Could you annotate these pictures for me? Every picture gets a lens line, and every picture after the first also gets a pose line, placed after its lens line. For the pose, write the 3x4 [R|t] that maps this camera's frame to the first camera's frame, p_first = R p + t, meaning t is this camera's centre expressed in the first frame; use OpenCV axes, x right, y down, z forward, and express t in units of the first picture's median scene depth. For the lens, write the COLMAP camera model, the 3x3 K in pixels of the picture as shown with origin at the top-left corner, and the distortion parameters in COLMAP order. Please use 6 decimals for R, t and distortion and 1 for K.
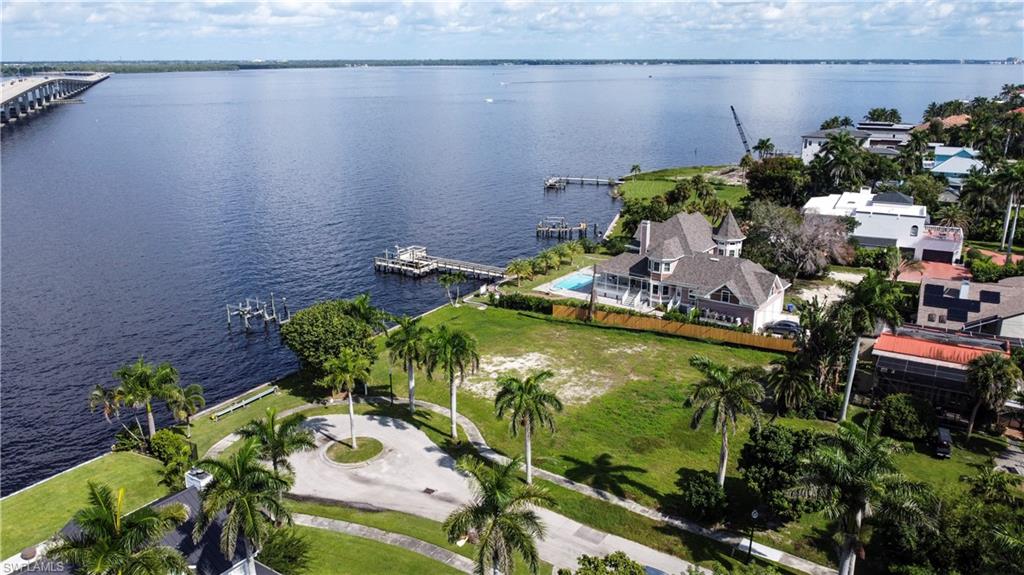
lens RADIAL K [[778.6, 0, 512.0], [0, 778.6, 287.5], [0, 0, 1]] dist [-0.016182, -0.000077]
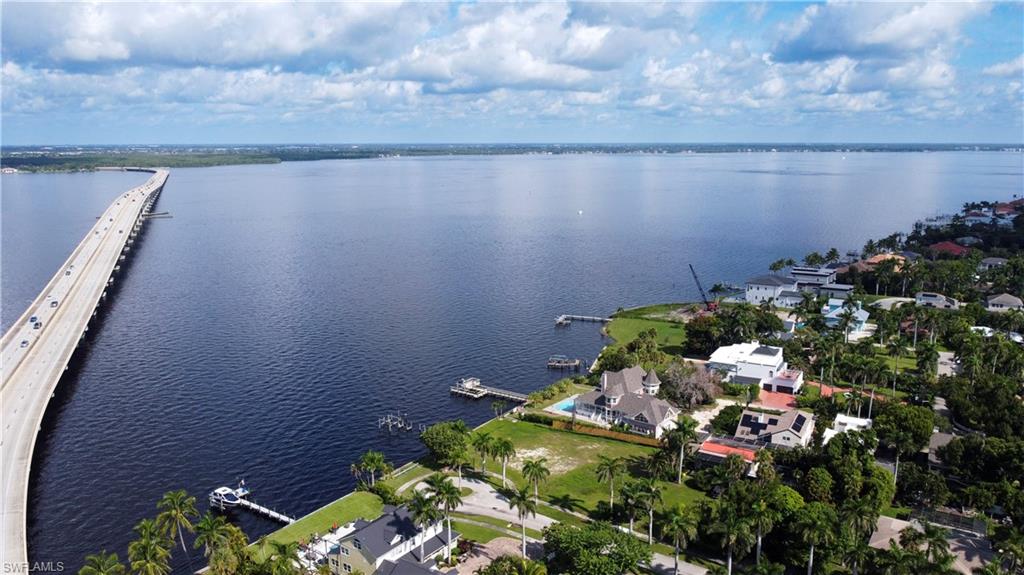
lens RADIAL K [[778.6, 0, 512.0], [0, 778.6, 287.5], [0, 0, 1]] dist [-0.016182, -0.000077]
pose [[0.999516, 0.006972, -0.030310, 0.009891], [-0.009924, 0.995101, -0.098365, -0.117805], [0.029475, 0.098618, 0.994689, -0.944027]]
